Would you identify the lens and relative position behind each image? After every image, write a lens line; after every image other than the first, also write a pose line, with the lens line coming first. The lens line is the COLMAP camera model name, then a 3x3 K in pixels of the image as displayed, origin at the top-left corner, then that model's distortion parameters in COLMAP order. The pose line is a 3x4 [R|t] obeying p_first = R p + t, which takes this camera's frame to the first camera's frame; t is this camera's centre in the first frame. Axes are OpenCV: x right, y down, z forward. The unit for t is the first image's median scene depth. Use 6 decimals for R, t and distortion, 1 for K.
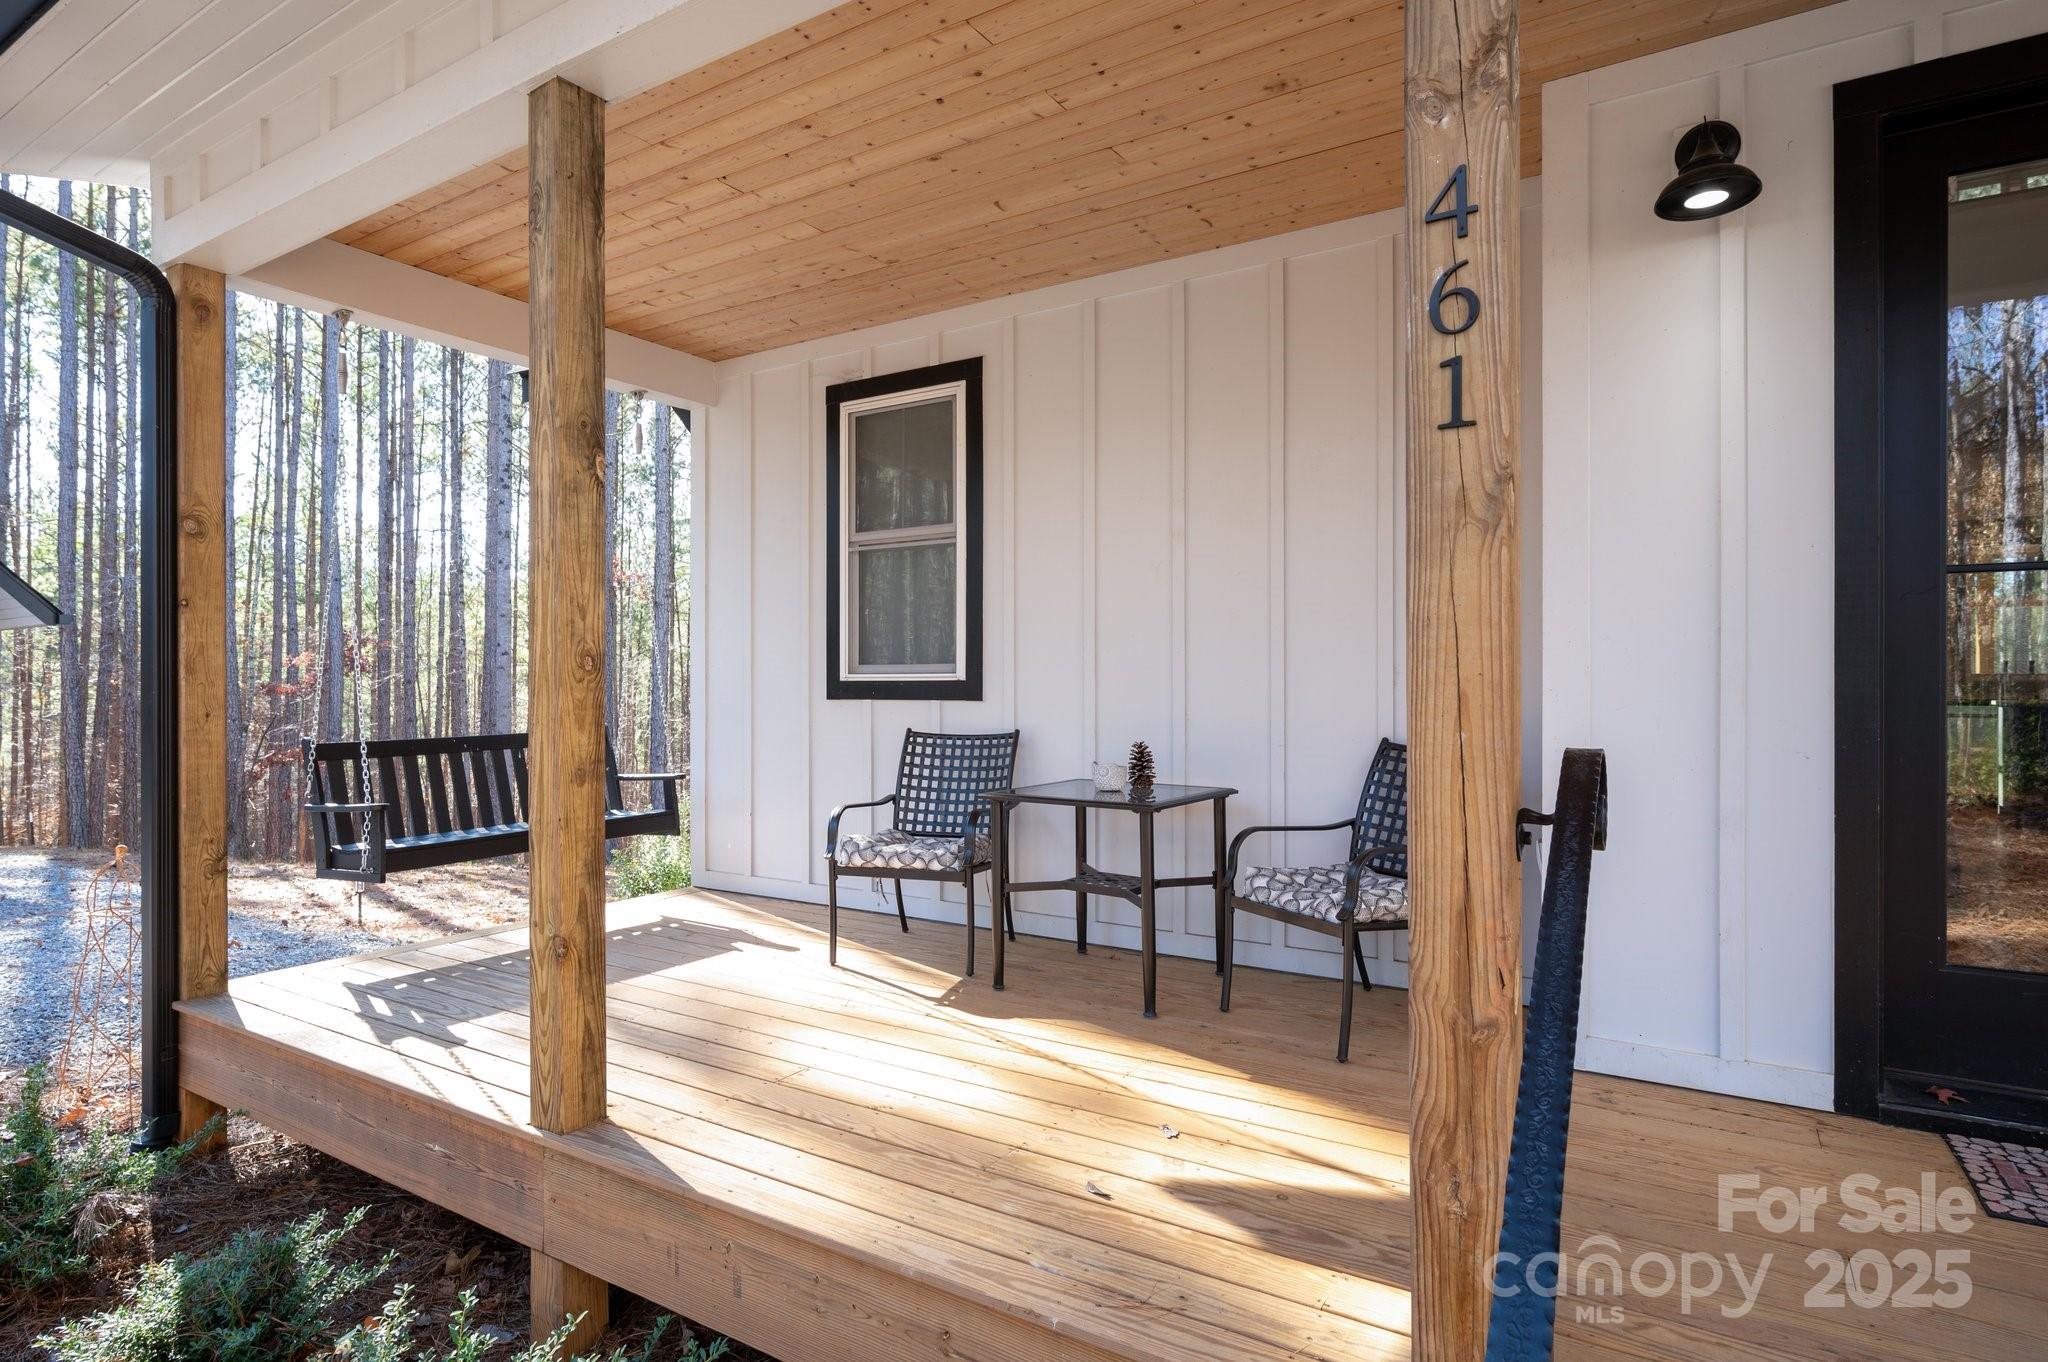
lens RADIAL K [[1123.9, 0, 1024.0], [0, 1123.9, 681.0], [0, 0, 1]] dist [0.000149, -0.000316]
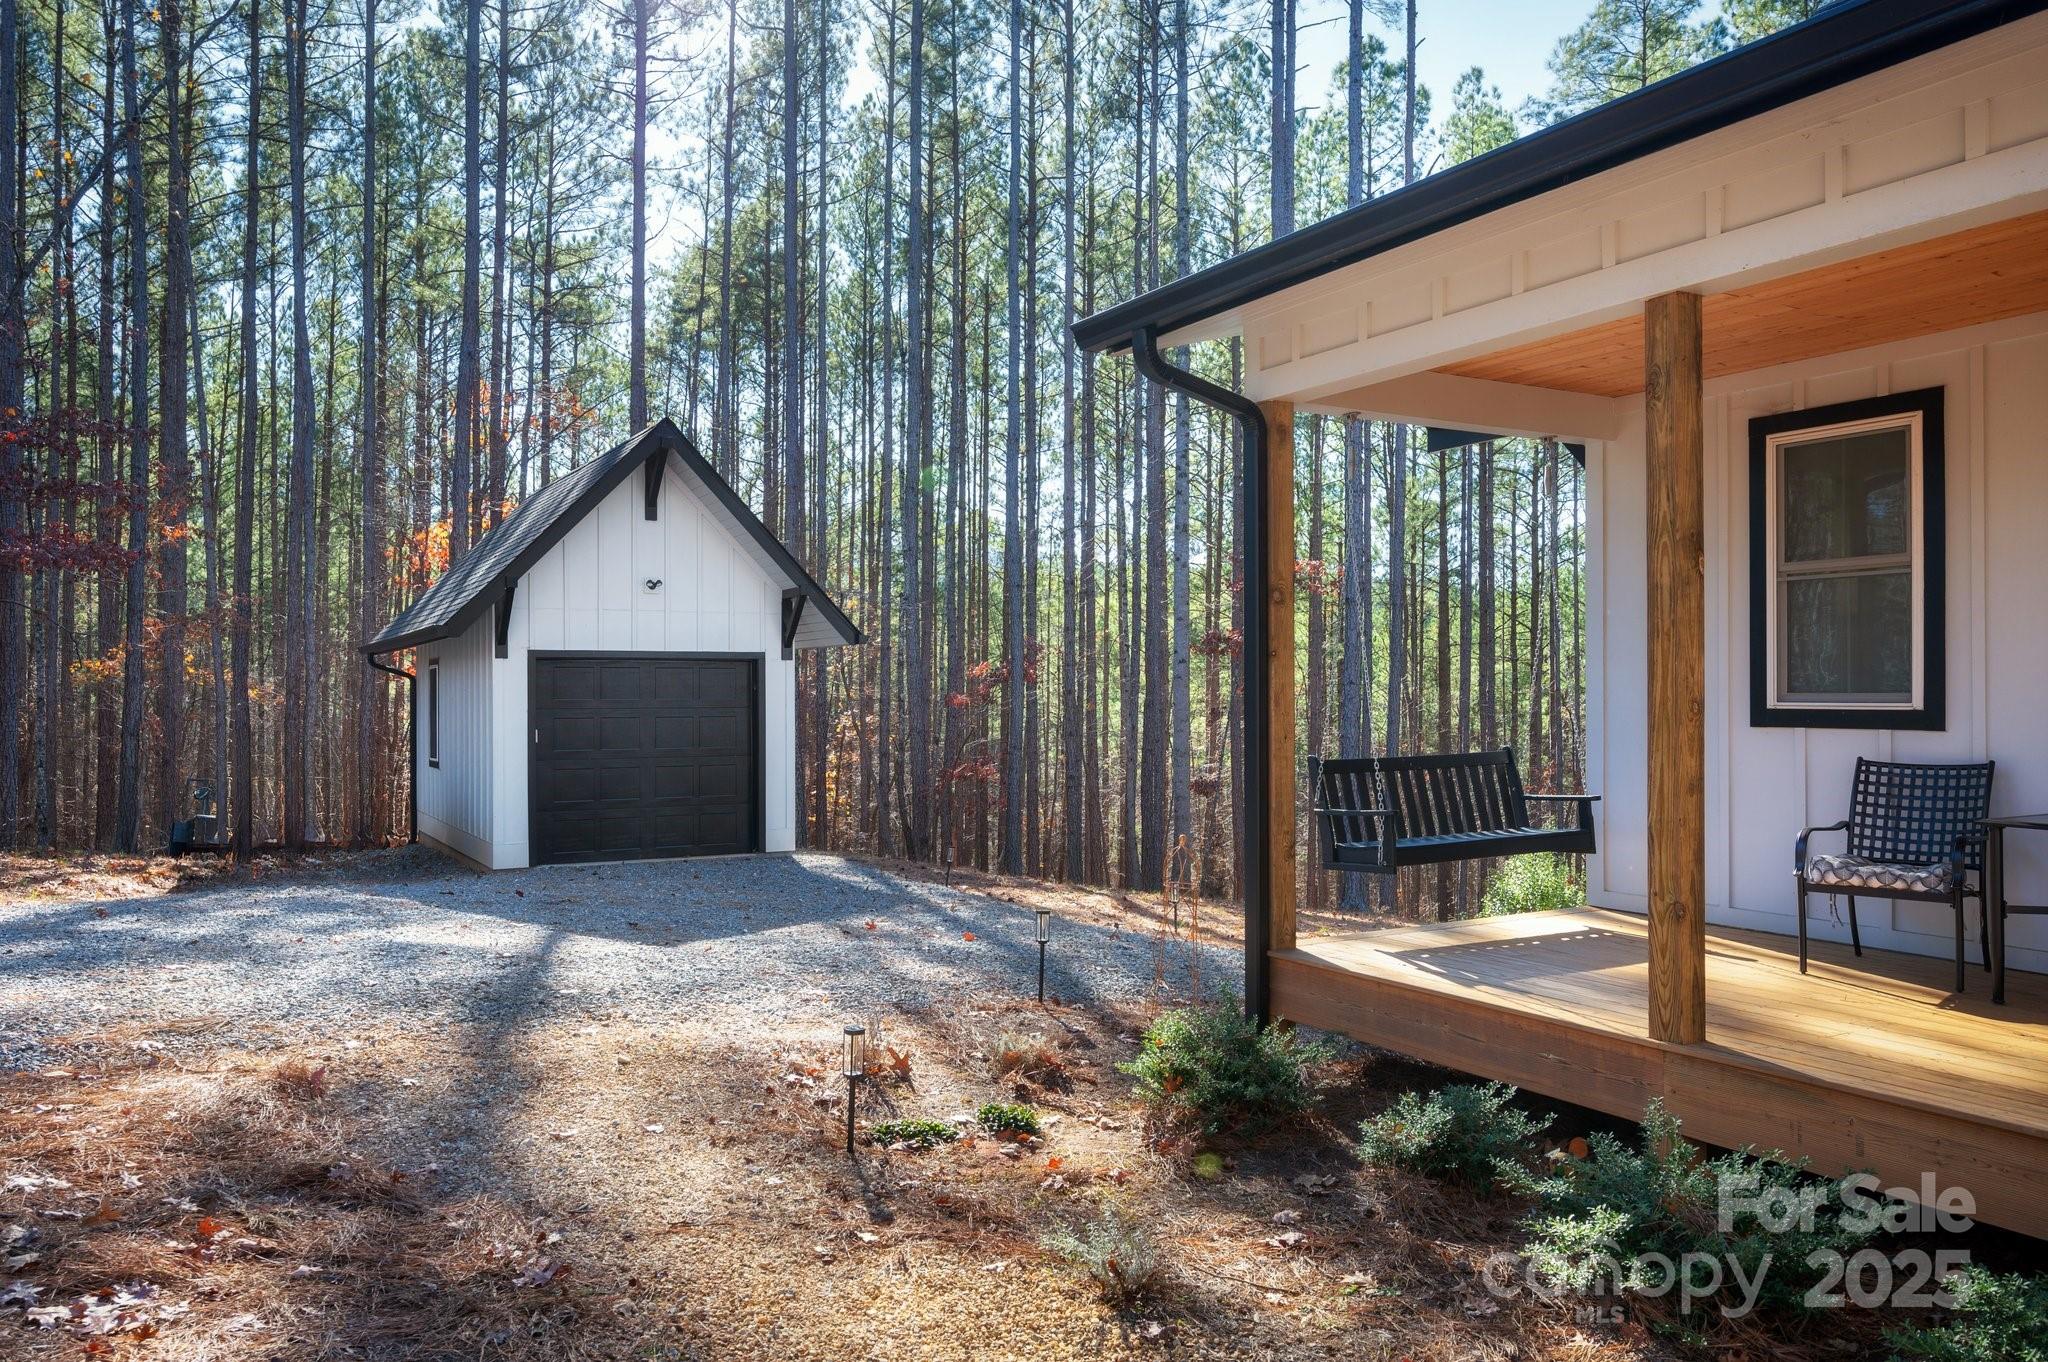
lens RADIAL K [[1501.5, 0, 1024.0], [0, 1501.5, 681.0], [0, 0, 1]] dist [0.030829, -0.000806]
pose [[0.891812, -0.003524, -0.452393, -0.159126], [0.002389, 0.999992, -0.003079, -0.025031], [0.452400, 0.001665, 0.891813, -0.580895]]
